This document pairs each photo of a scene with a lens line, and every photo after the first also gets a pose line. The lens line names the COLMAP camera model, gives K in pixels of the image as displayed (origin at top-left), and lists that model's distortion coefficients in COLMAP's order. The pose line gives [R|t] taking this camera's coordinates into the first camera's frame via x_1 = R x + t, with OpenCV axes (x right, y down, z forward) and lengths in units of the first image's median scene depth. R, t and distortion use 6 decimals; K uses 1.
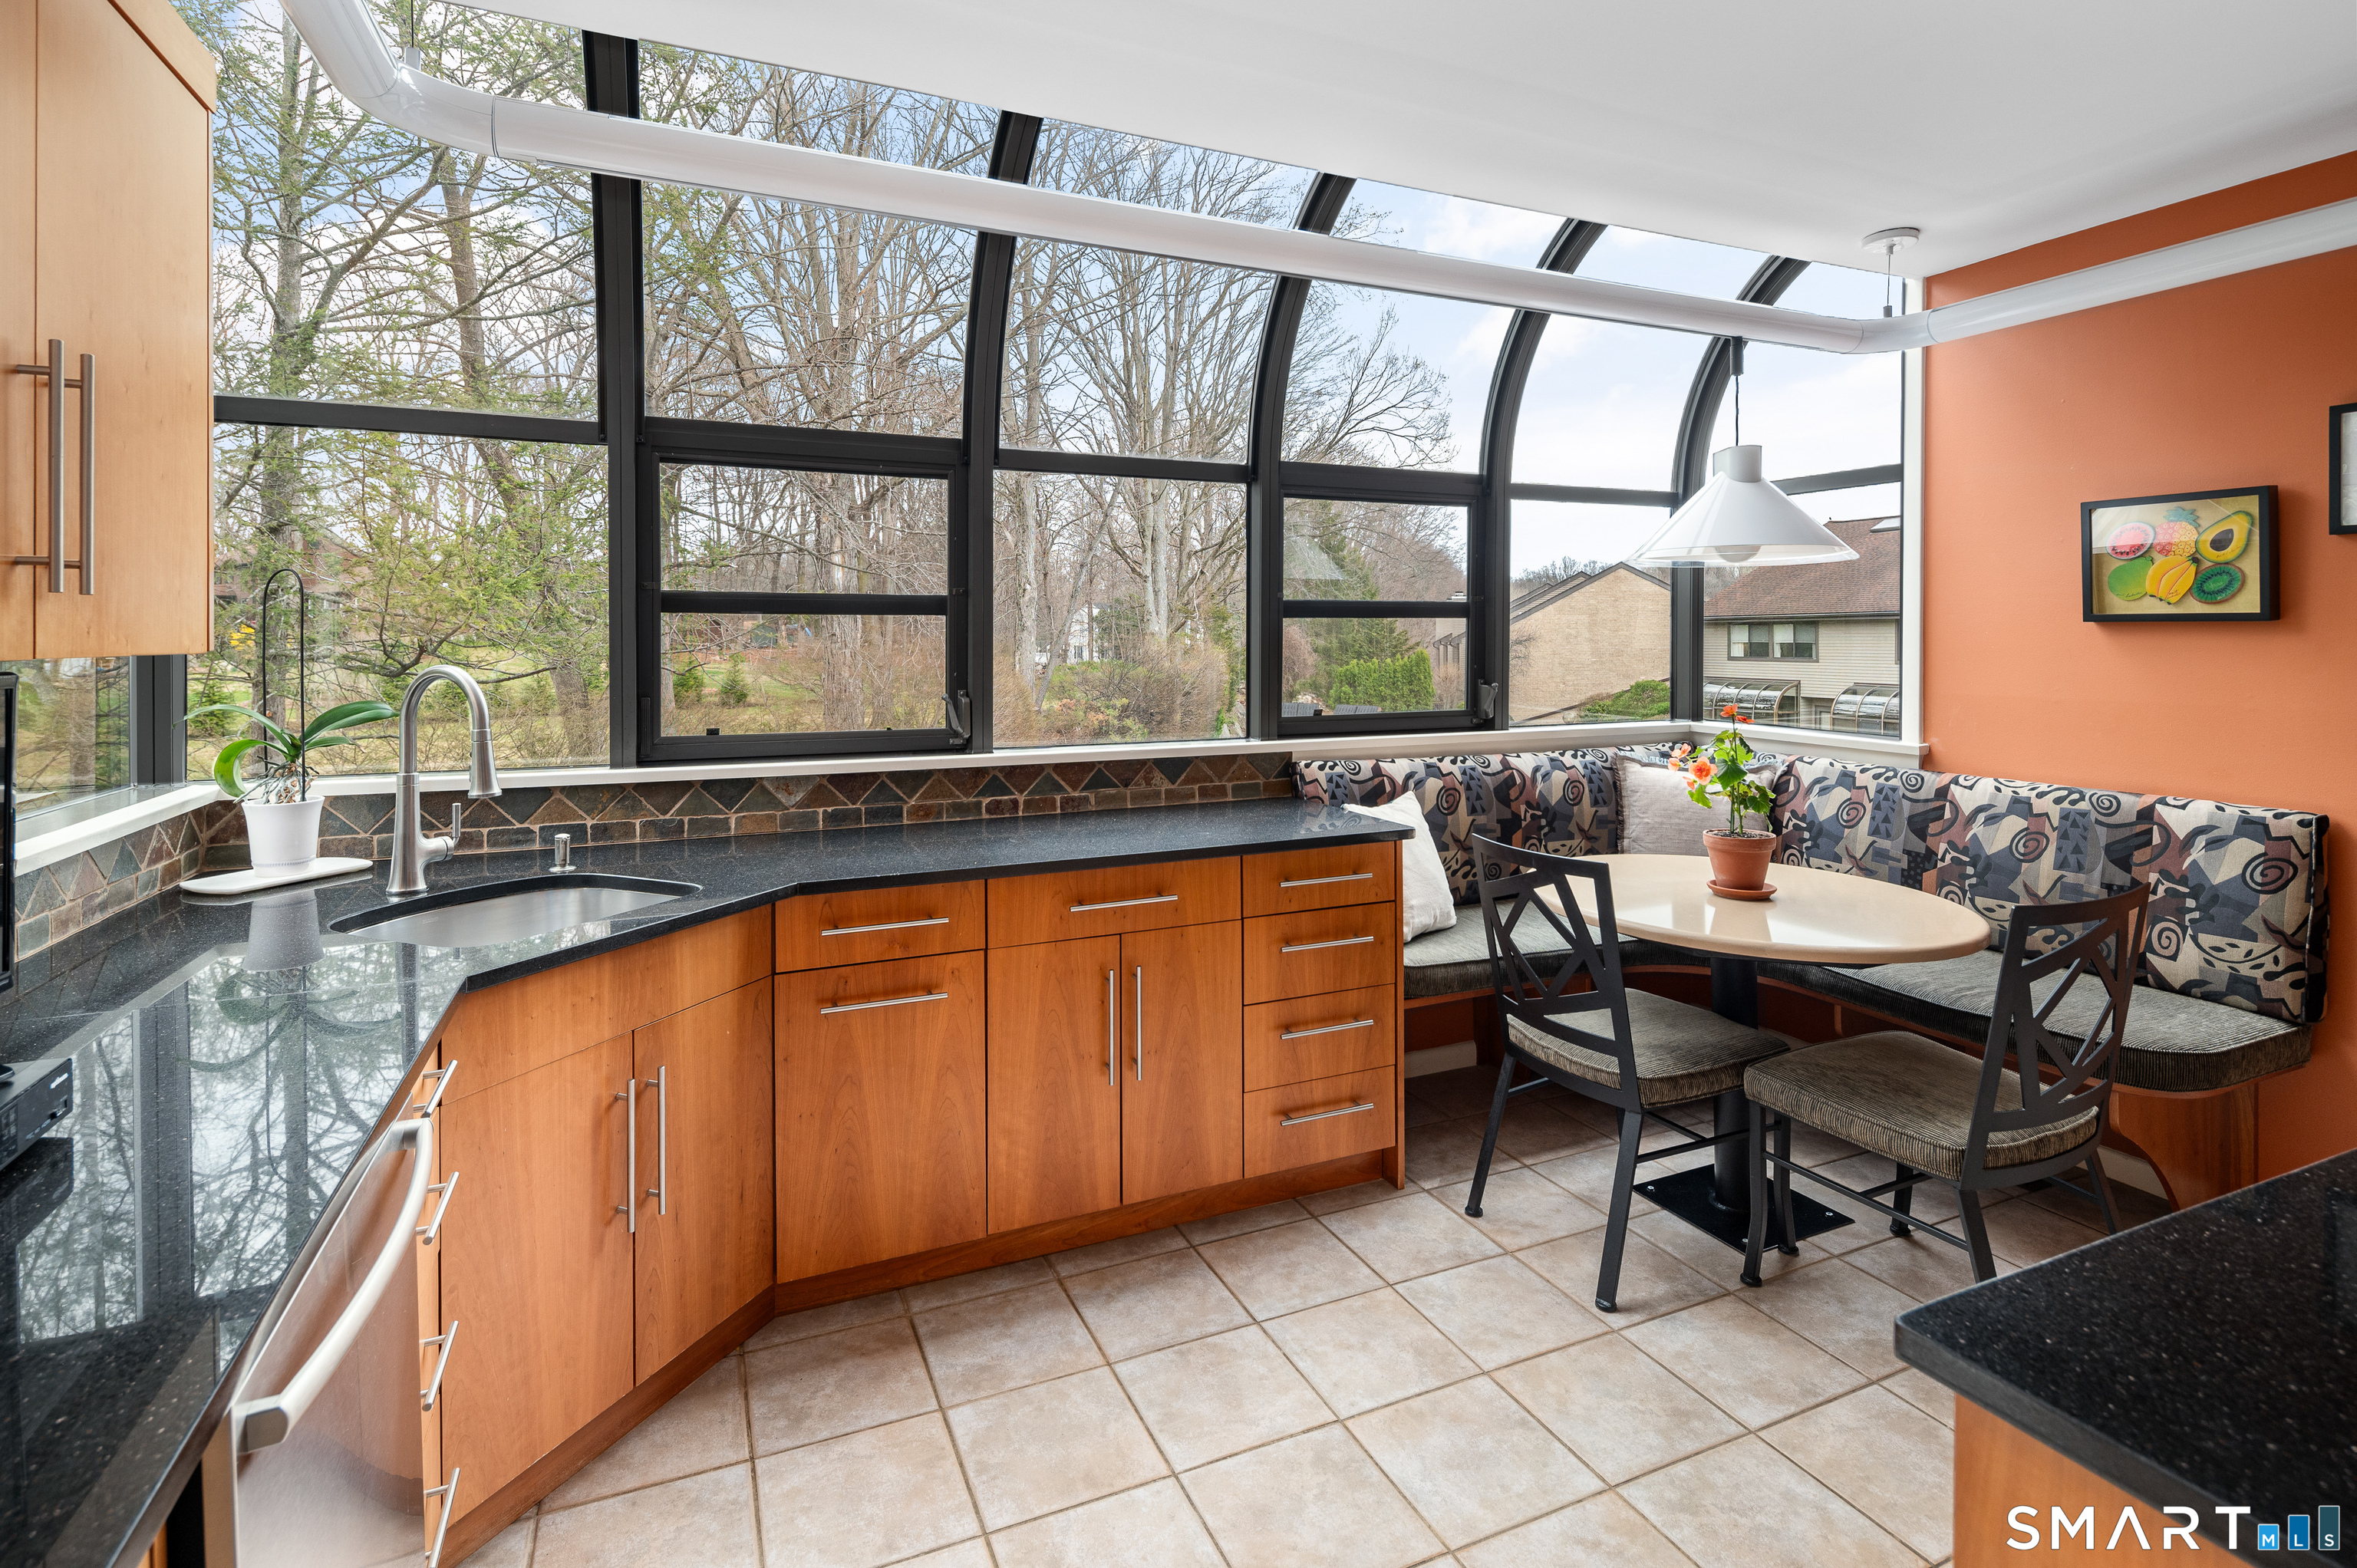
lens RADIAL K [[1140.6, 0, 1185.8], [0, 1140.6, 648.8], [0, 0, 1]] dist [0.004446, -0.005529]
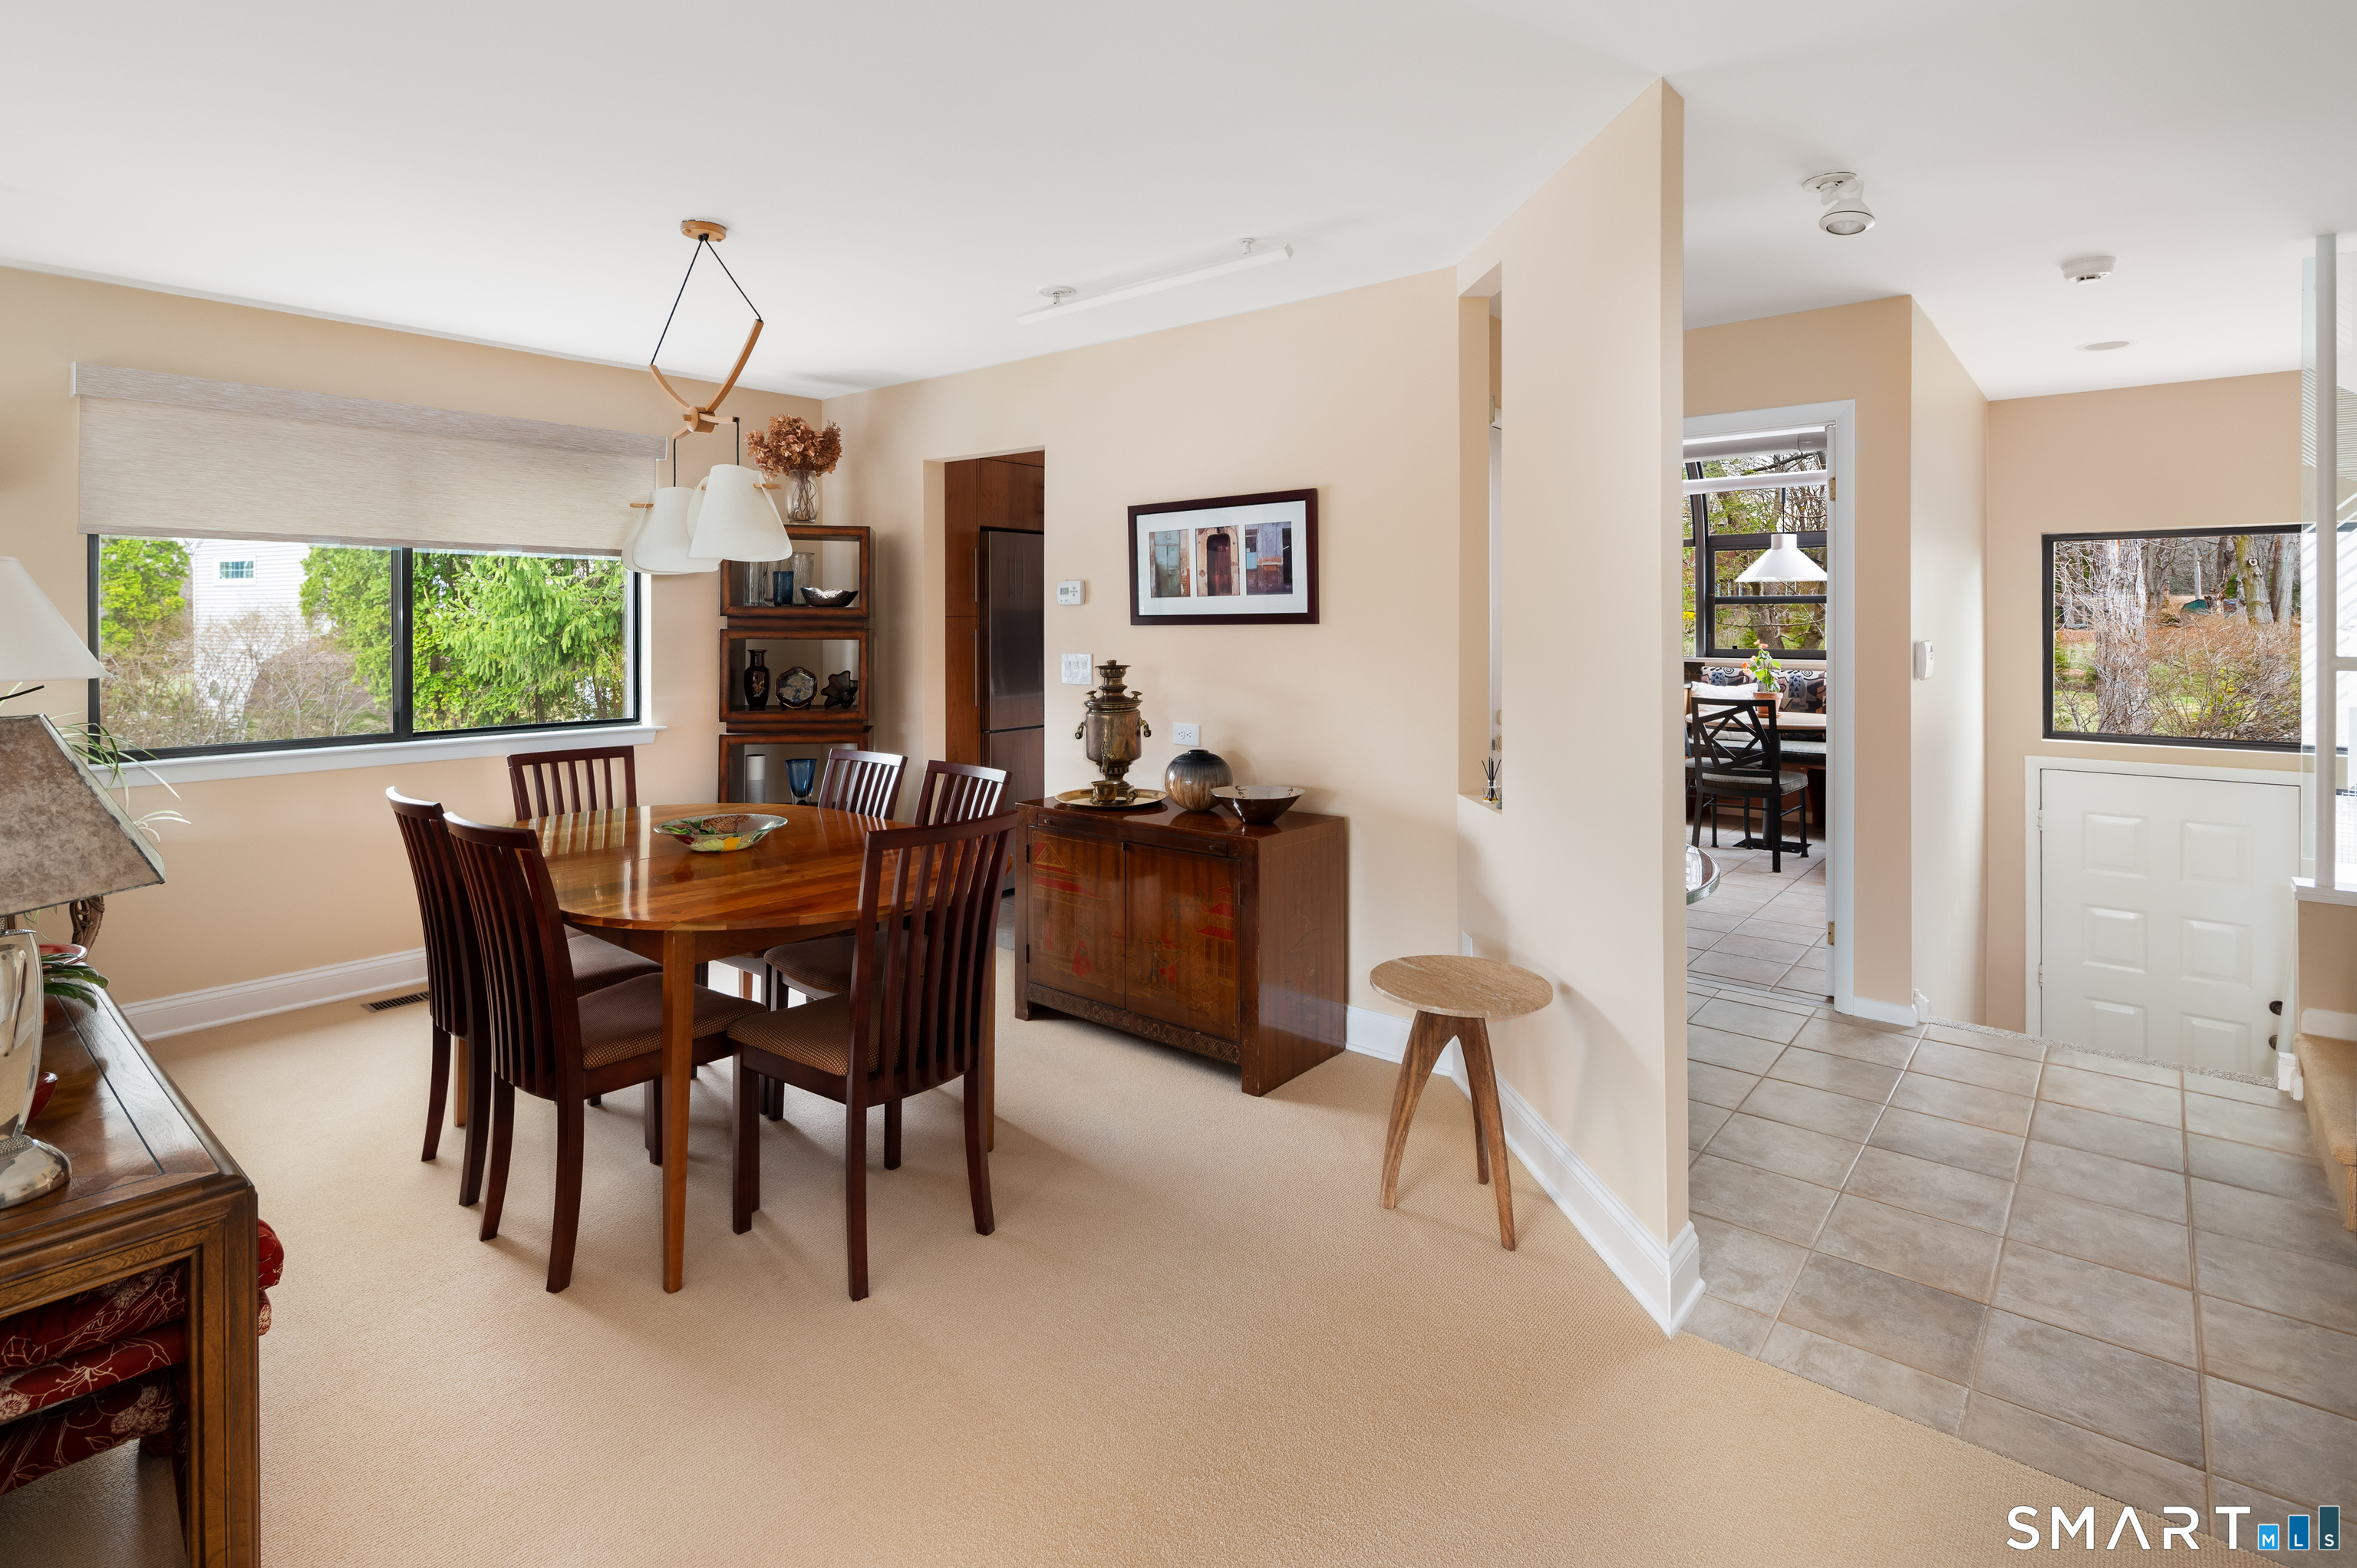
lens RADIAL K [[1136.2, 0, 1181.0], [0, 1136.2, 608.8], [0, 0, 1]] dist [-0.000762, -0.001294]
pose [[0.438152, -0.003115, -0.898896, 2.067840], [-0.010280, 0.999911, -0.008476, 0.015950], [0.898842, 0.012954, 0.438081, -1.166829]]
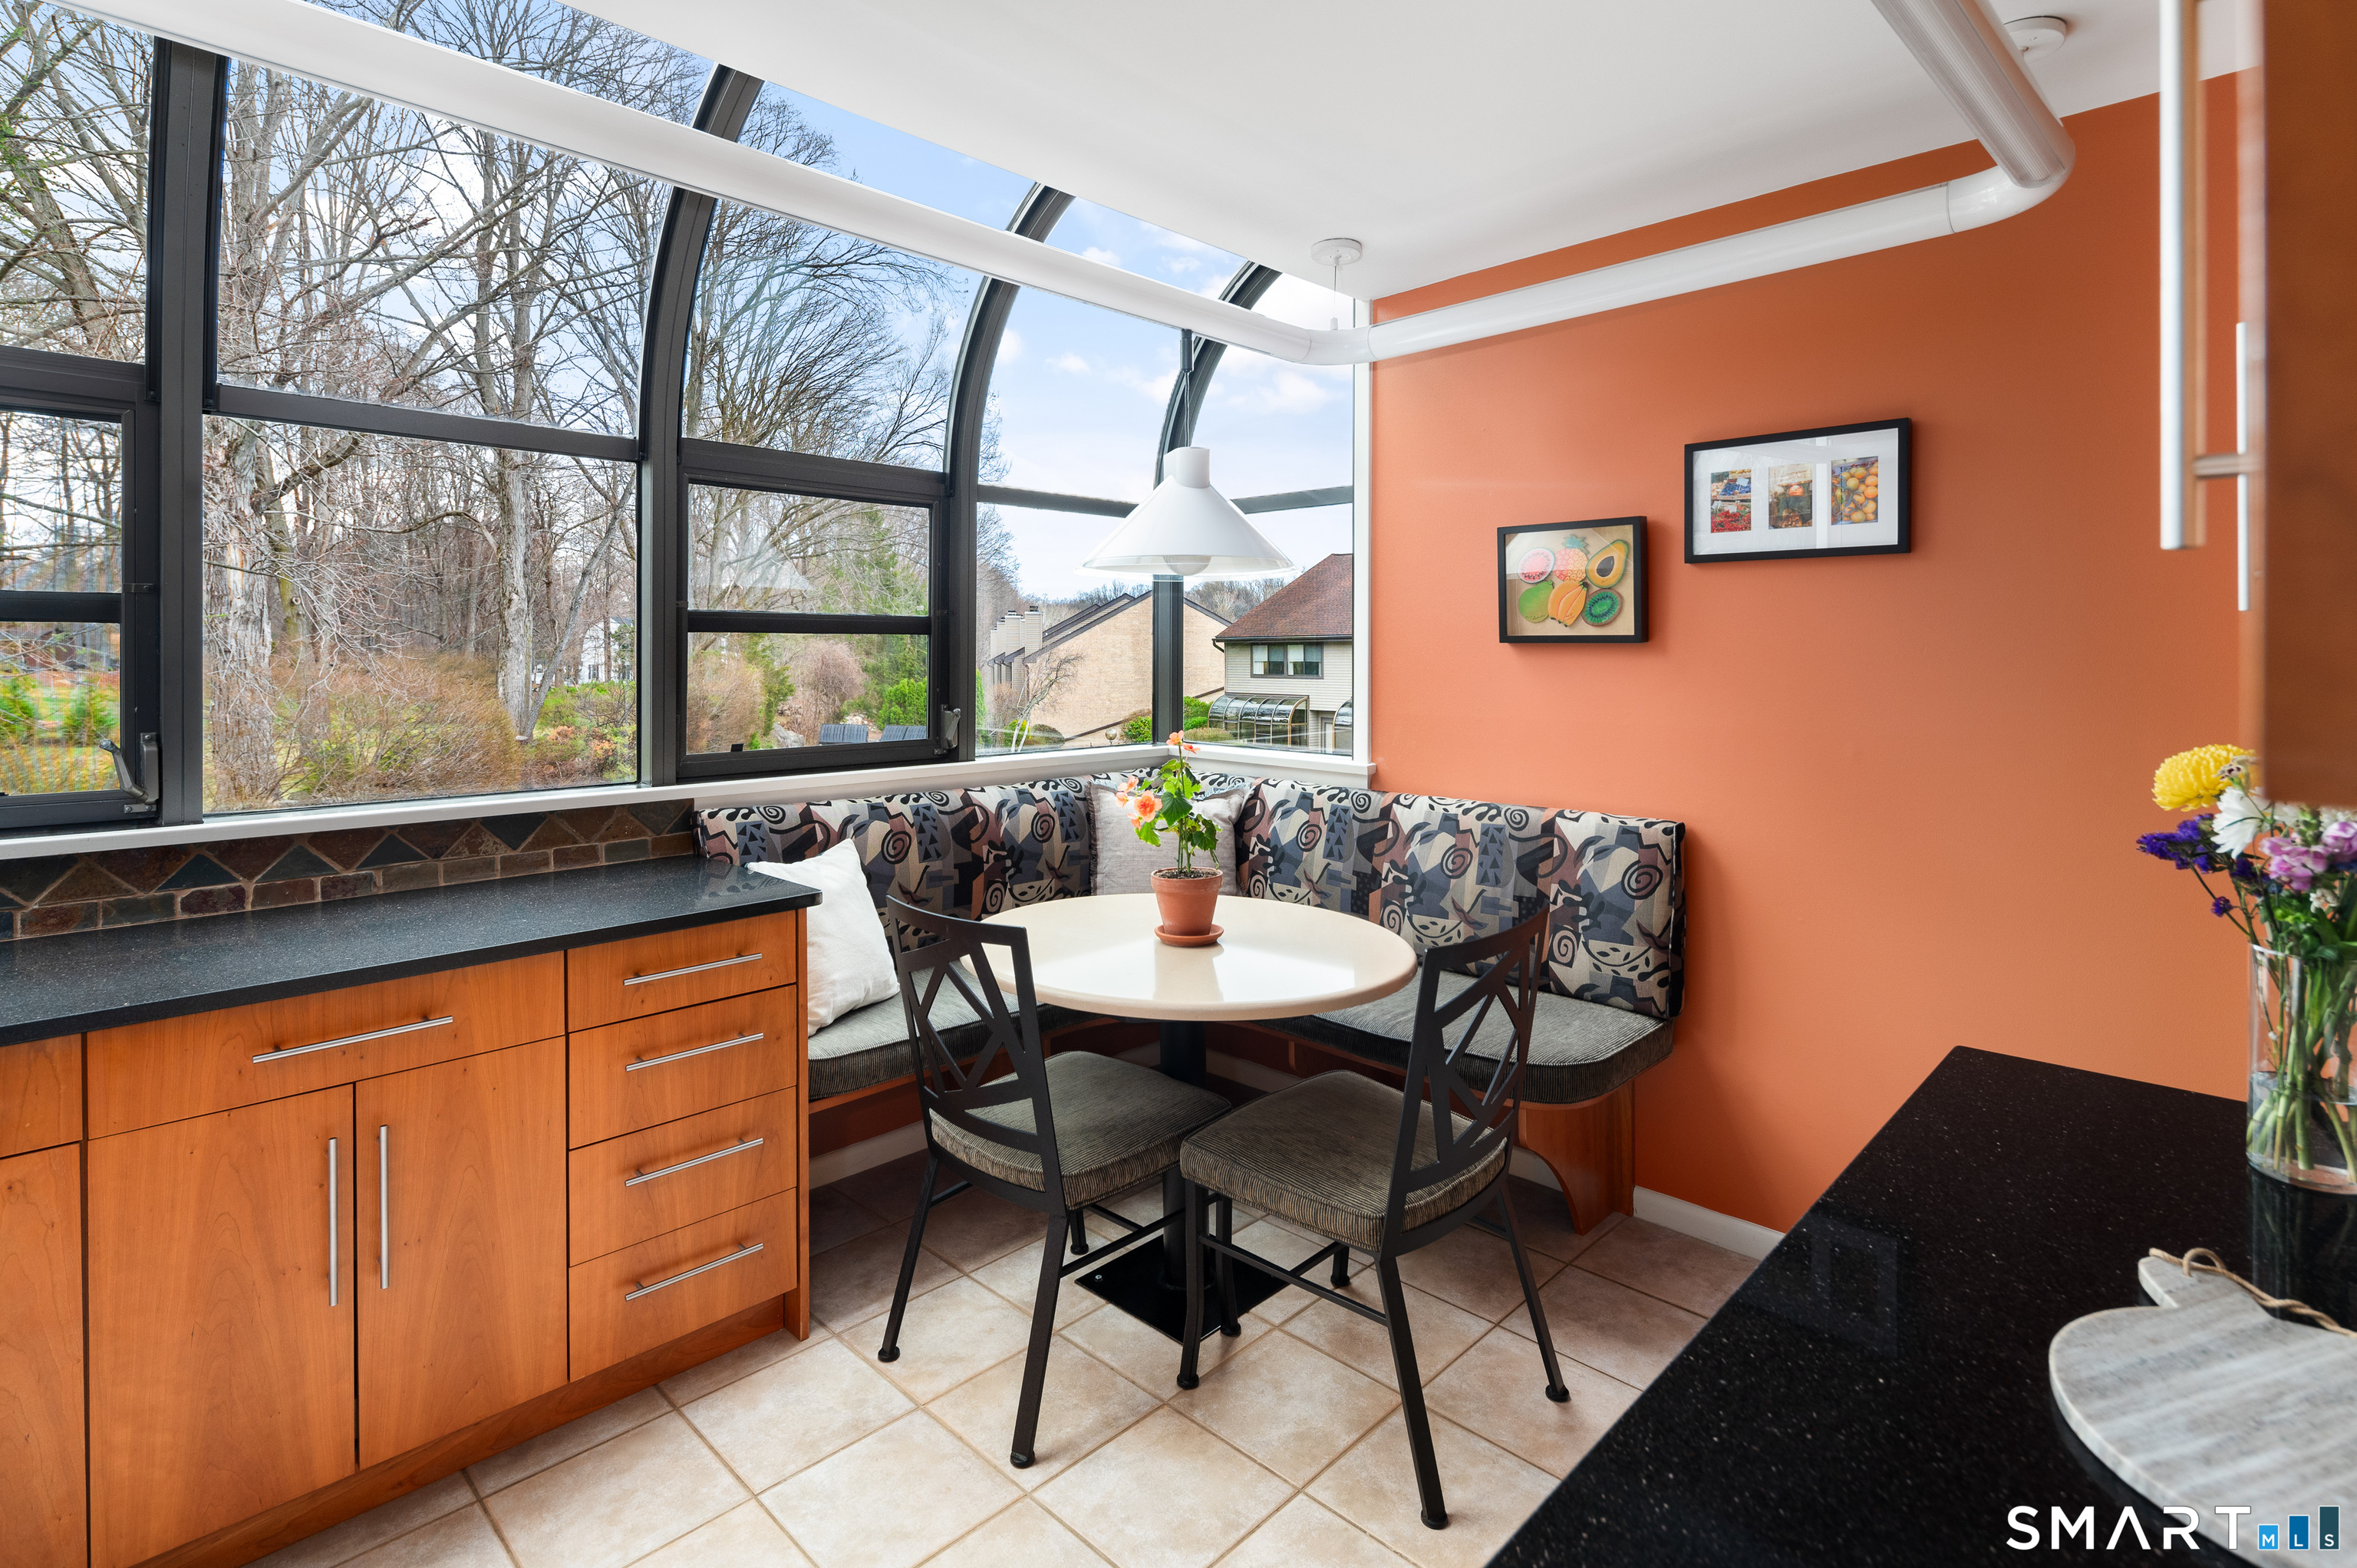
lens RADIAL K [[1141.0, 0, 1184.4], [0, 1141.0, 661.5], [0, 0, 1]] dist [-0.000052, -0.001392]
pose [[0.928209, 0.000338, 0.372059, 0.140515], [0.001628, 0.999986, -0.004969, -0.002364], [-0.372055, 0.005218, 0.928196, 0.150489]]
